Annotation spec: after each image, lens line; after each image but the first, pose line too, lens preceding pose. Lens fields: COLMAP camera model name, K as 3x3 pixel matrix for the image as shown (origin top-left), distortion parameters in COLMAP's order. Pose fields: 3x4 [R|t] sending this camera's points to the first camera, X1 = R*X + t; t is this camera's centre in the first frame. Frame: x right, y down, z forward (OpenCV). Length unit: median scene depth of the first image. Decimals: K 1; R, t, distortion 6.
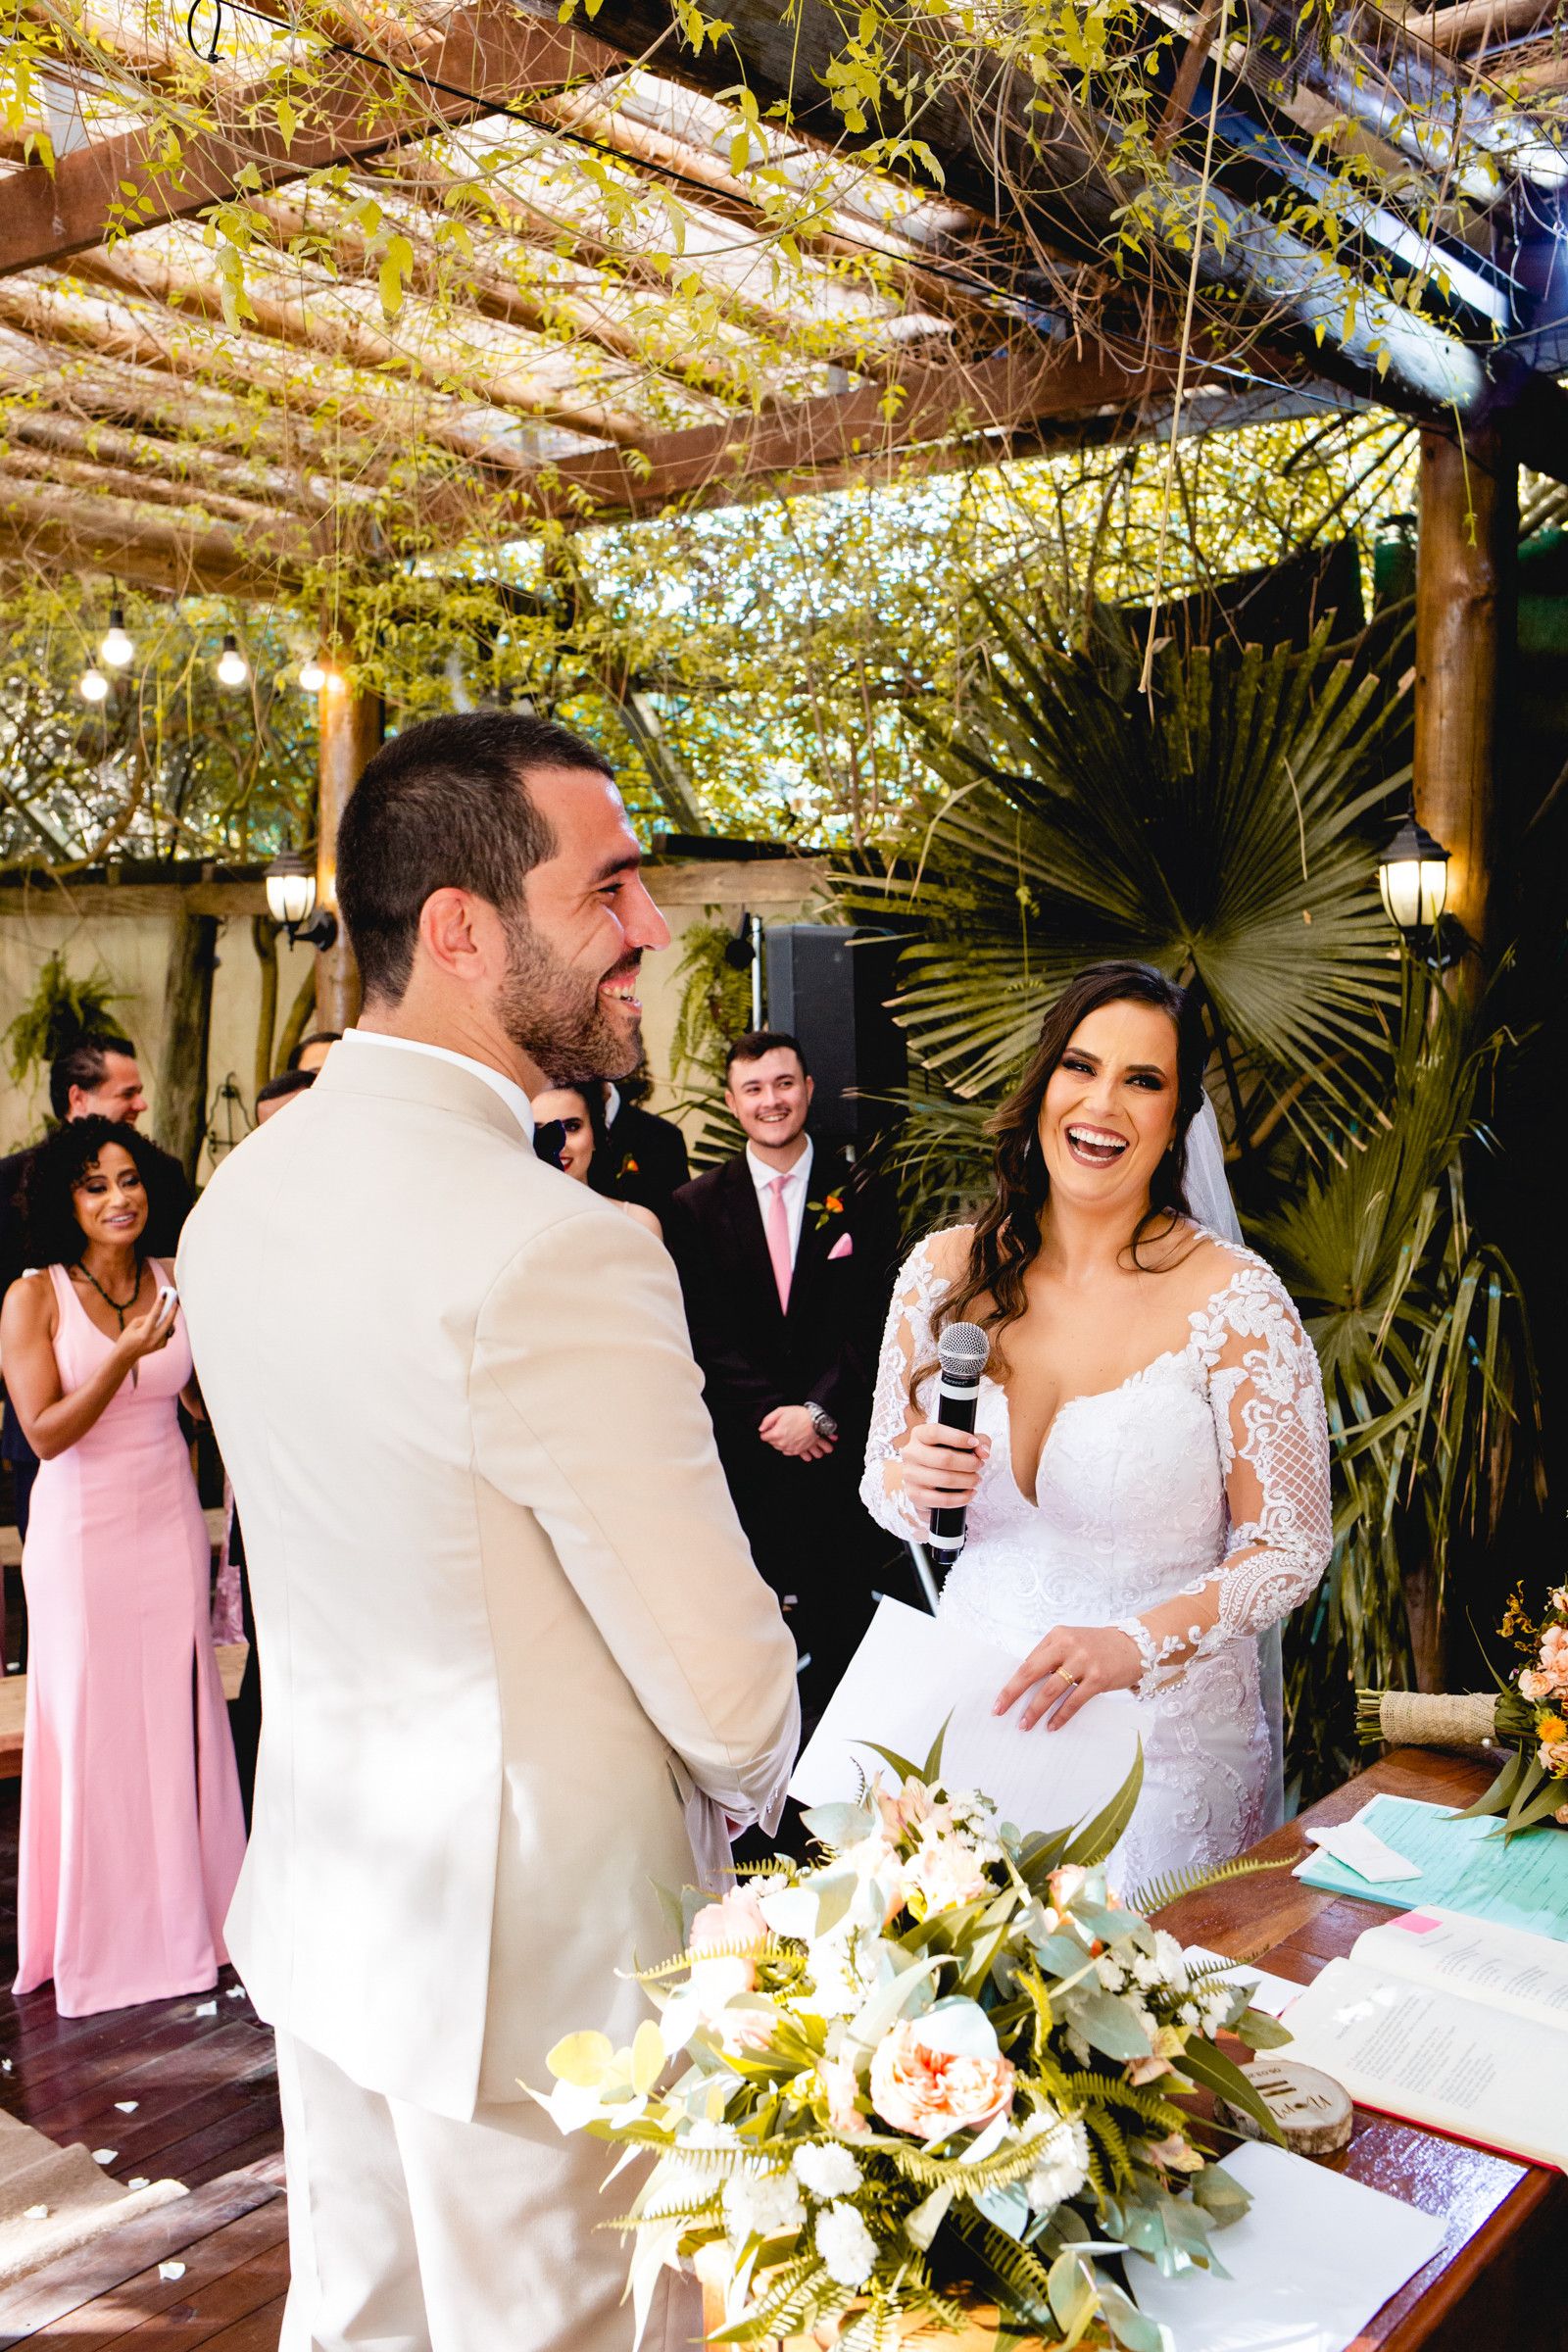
lens RADIAL K [[2389.6, 0, 784.0], [0, 2389.6, 1176.0], [0, 0, 1]] dist [-0.054634, -0.009499]
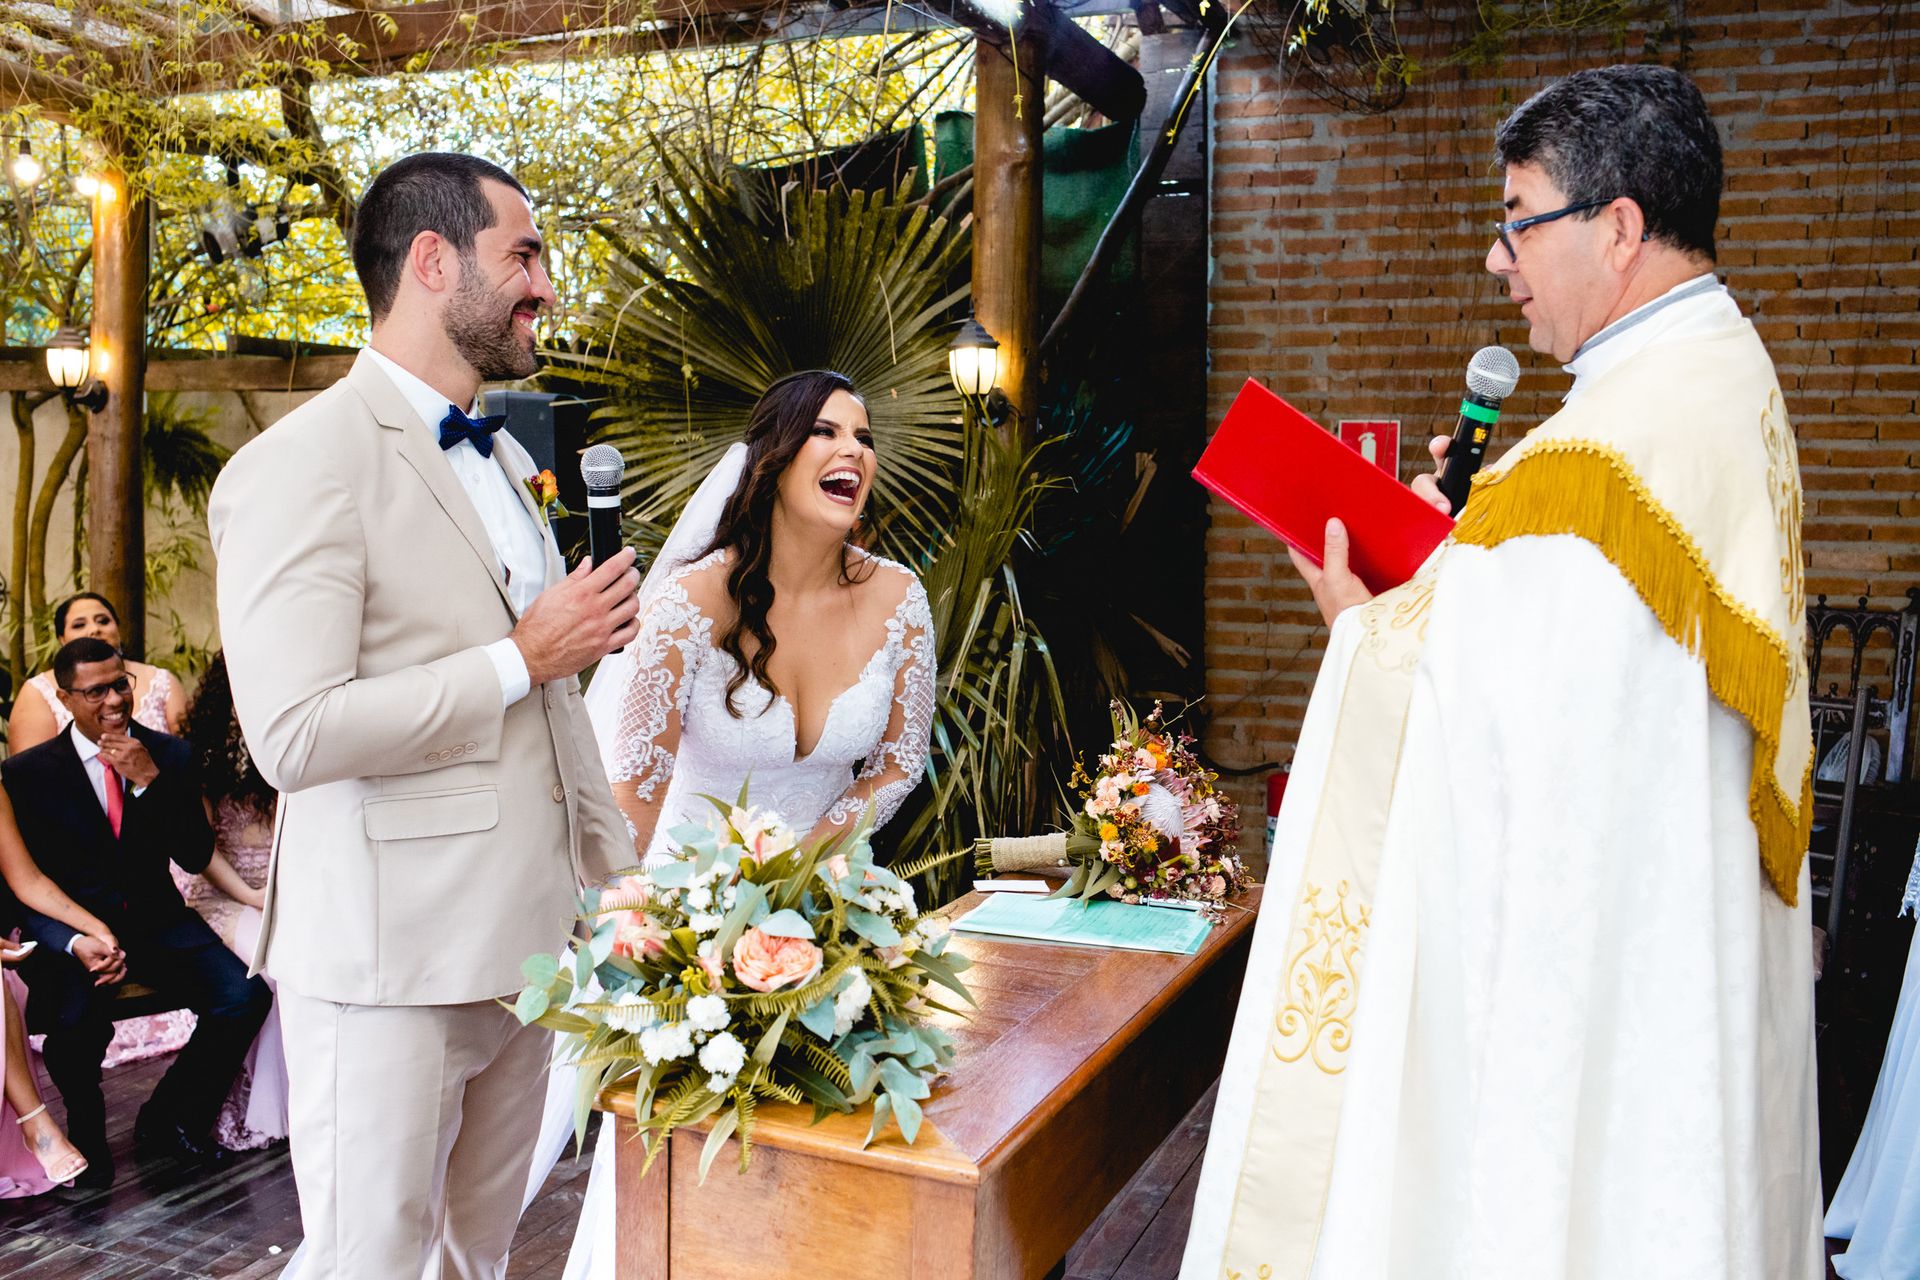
lens RADIAL K [[1957.1, 0, 960.0], [0, 1957.1, 640.0], [0, 0, 1]] dist [-0.018111, -0.003628]
pose [[0.962456, -0.001355, 0.271434, -0.050385], [0.006666, 0.999804, -0.018645, 0.055050], [-0.271355, 0.019754, 0.962277, -0.092327]]
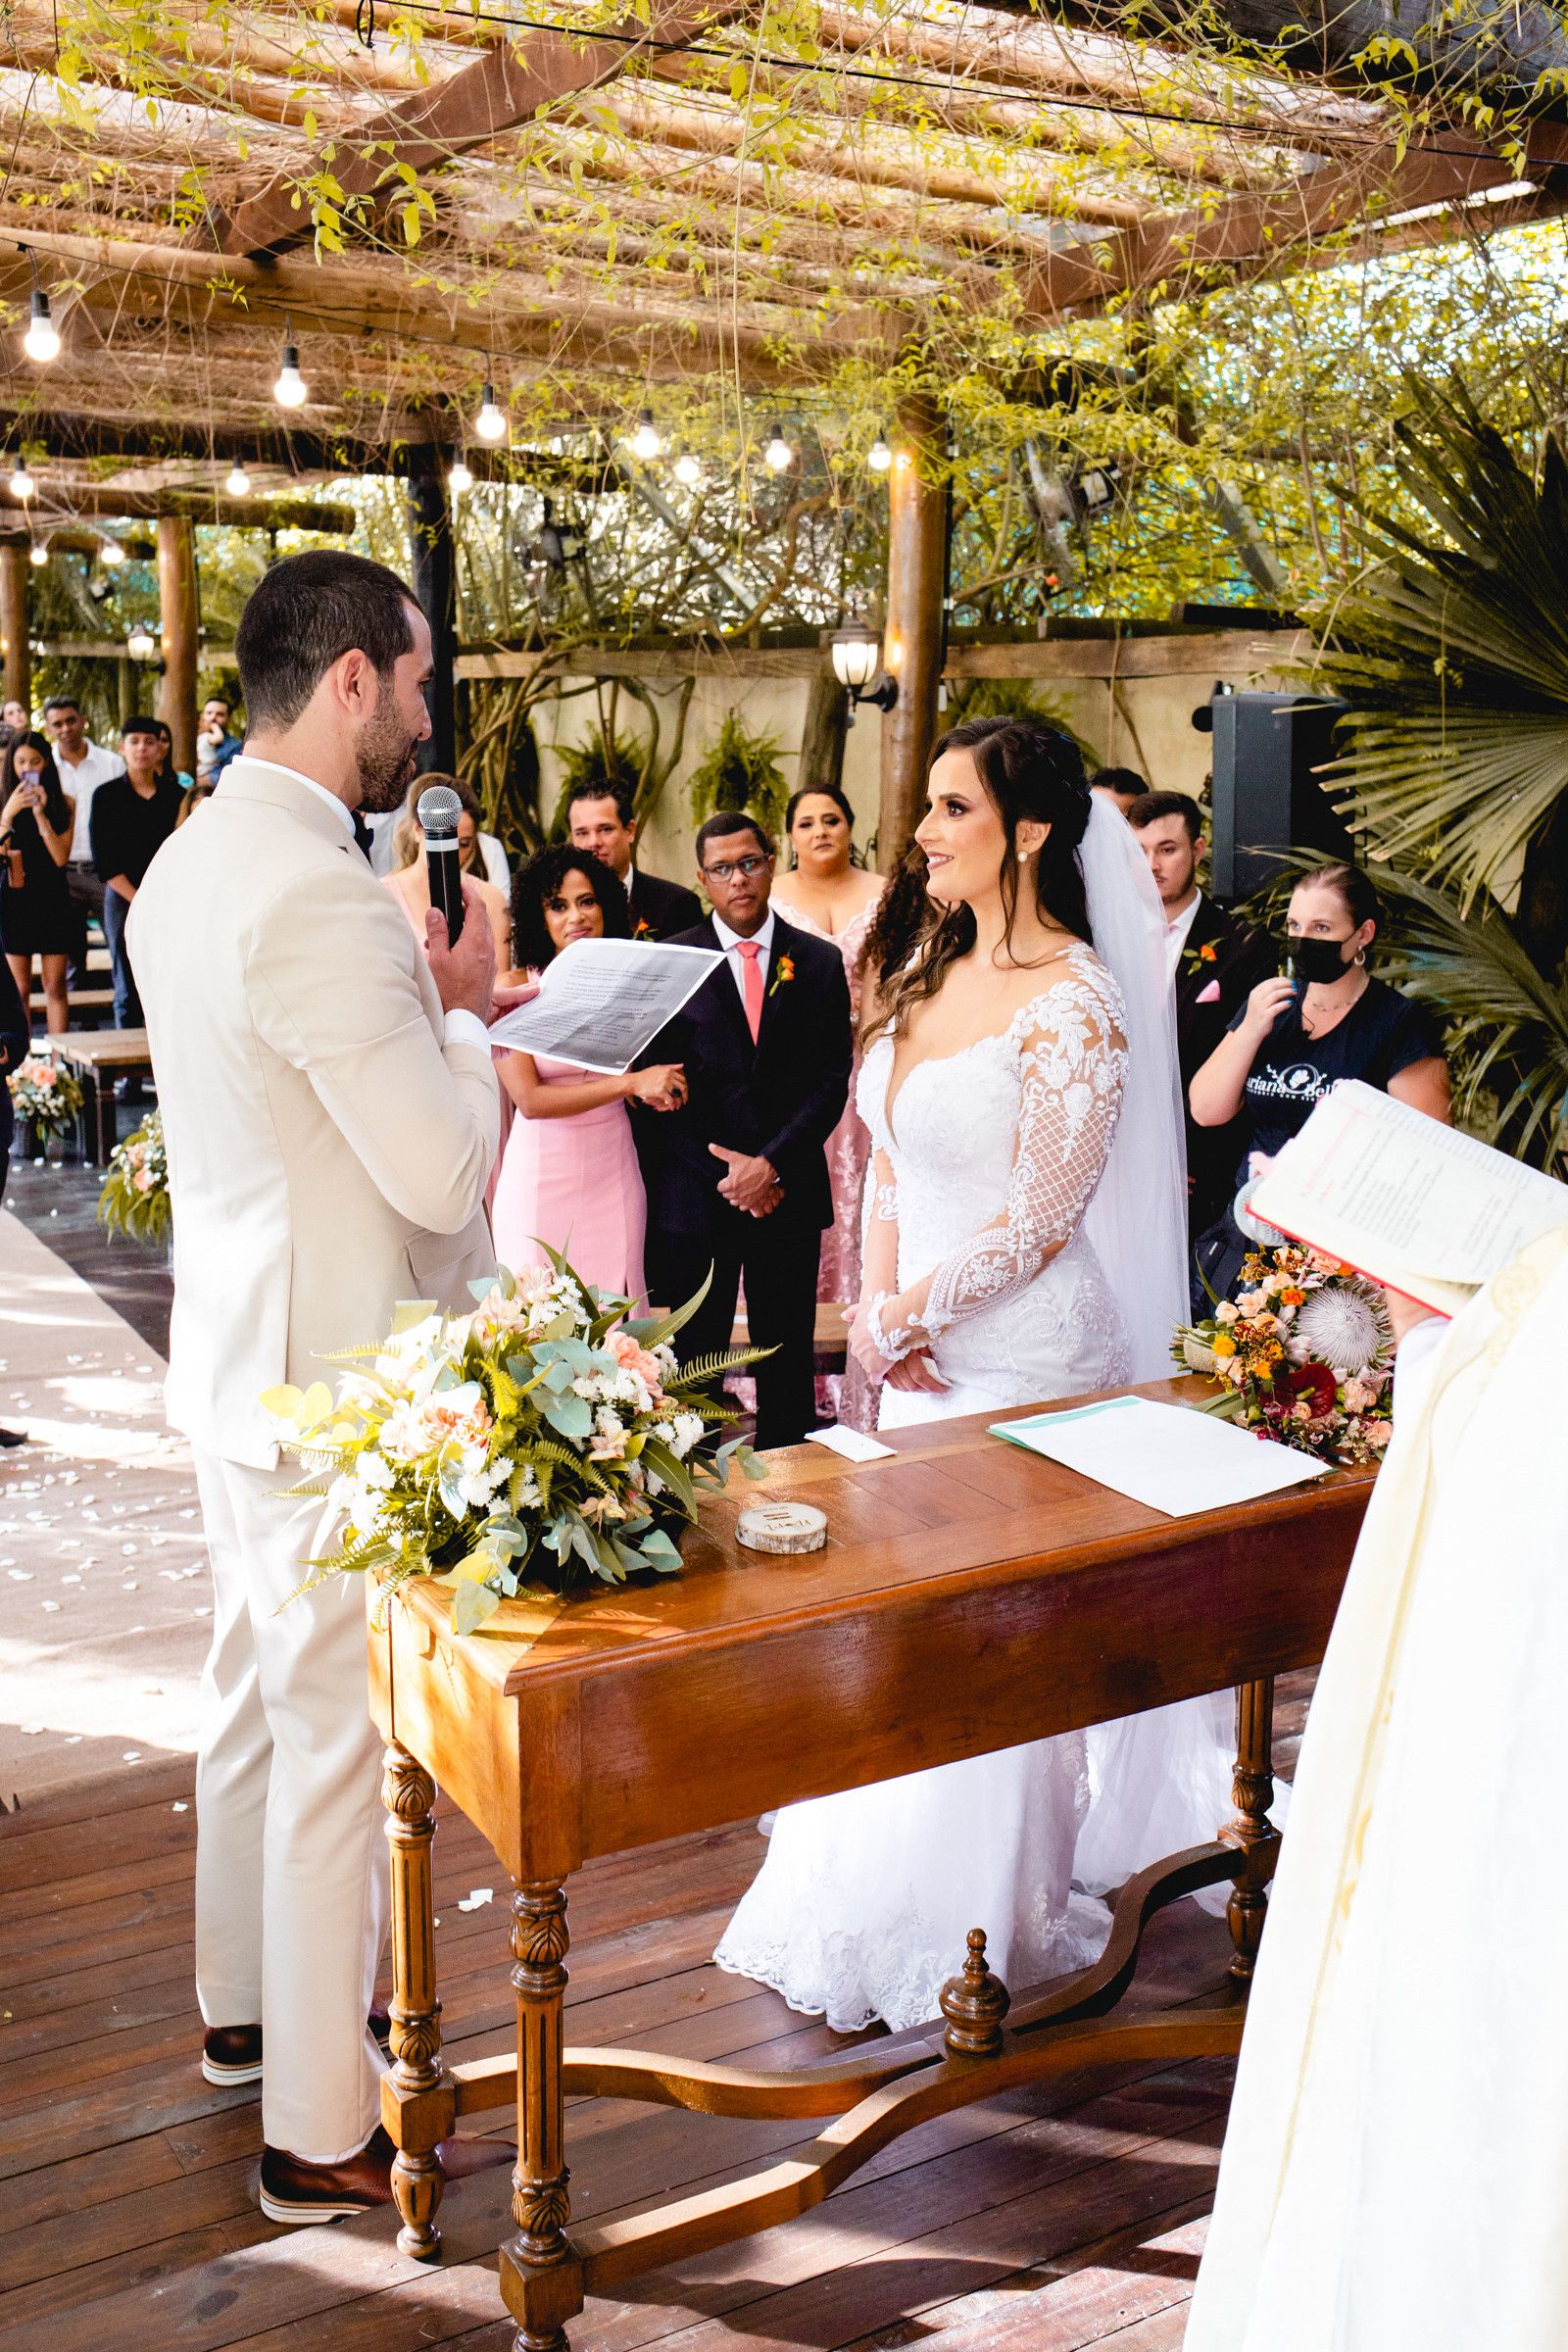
lens RADIAL K [[2397.5, 0, 784.0], [0, 2397.5, 1176.0], [0, 0, 1]] dist [-0.018111, -0.003628]
pose [[0.935119, 0.079835, -0.345223, 0.212073], [-0.046981, 0.993621, 0.102520, 0.009440], [0.351205, -0.079649, 0.932904, -0.087763]]
